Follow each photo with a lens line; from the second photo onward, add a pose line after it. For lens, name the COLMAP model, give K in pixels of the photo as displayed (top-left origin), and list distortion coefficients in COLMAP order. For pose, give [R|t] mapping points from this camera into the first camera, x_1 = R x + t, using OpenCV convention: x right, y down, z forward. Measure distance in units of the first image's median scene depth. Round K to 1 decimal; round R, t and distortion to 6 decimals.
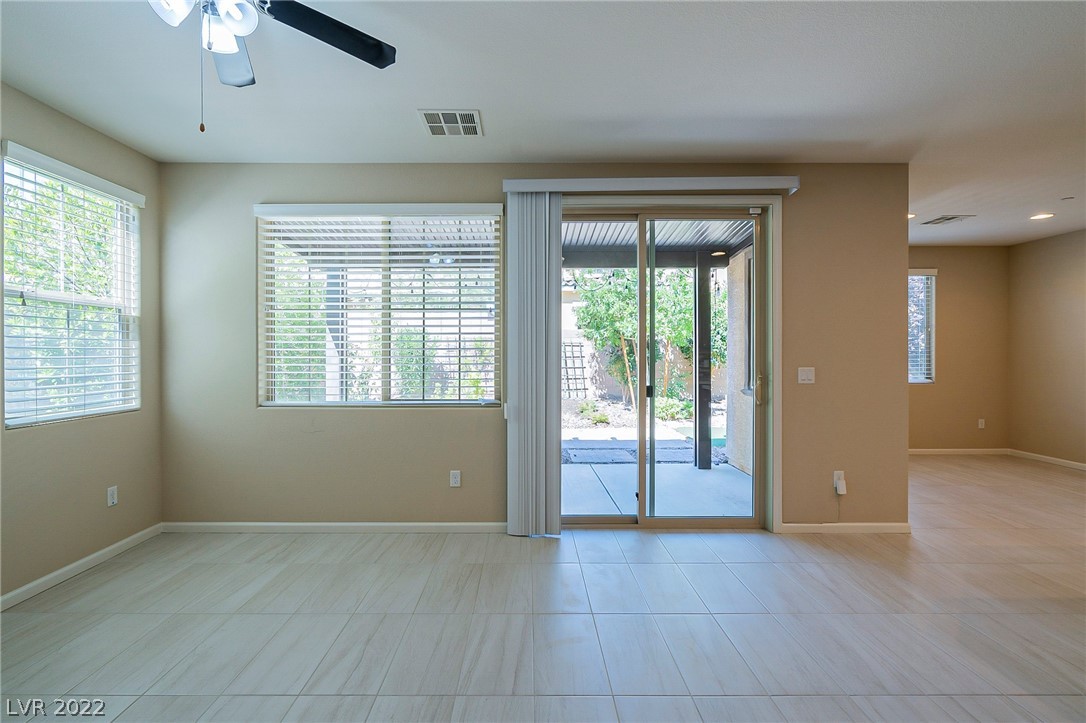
lens RADIAL K [[496.0, 0, 536.9], [0, 496.0, 357.5], [0, 0, 1]] dist [0.003772, 0.000384]
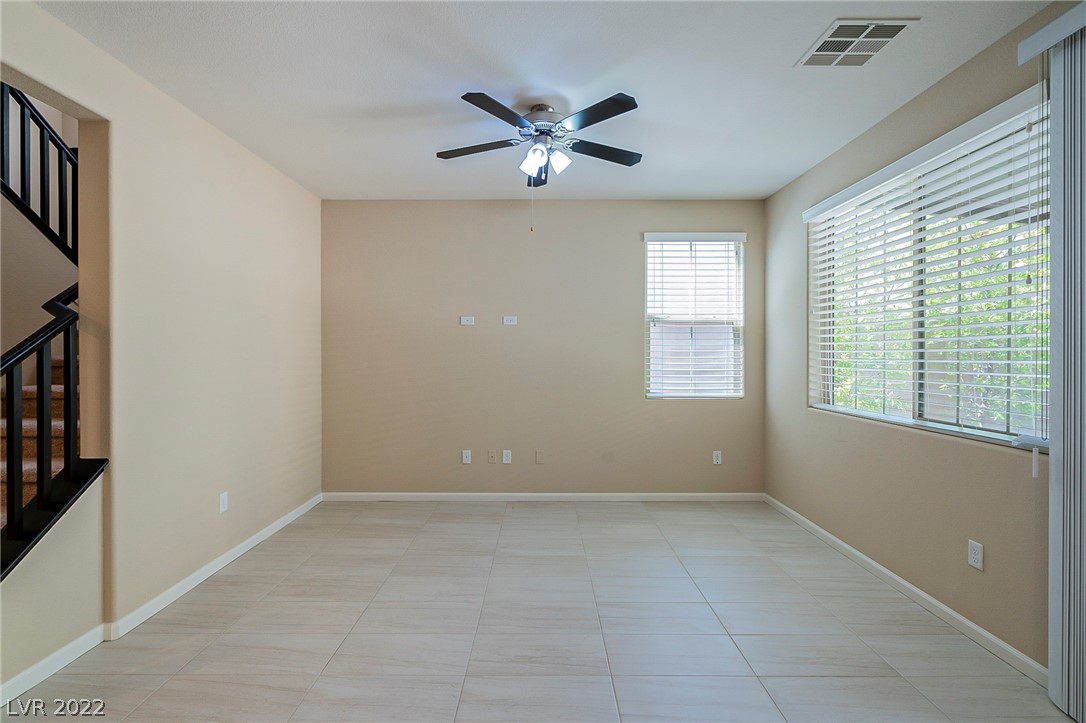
lens RADIAL K [[496.0, 0, 539.2], [0, 496.0, 357.4], [0, 0, 1]] dist [0.003772, 0.000384]
pose [[-0.002312, 0.008212, -0.999964, 0.500202], [-0.005957, 0.999948, 0.008226, -0.009828], [0.999980, 0.005976, -0.002263, 0.473480]]
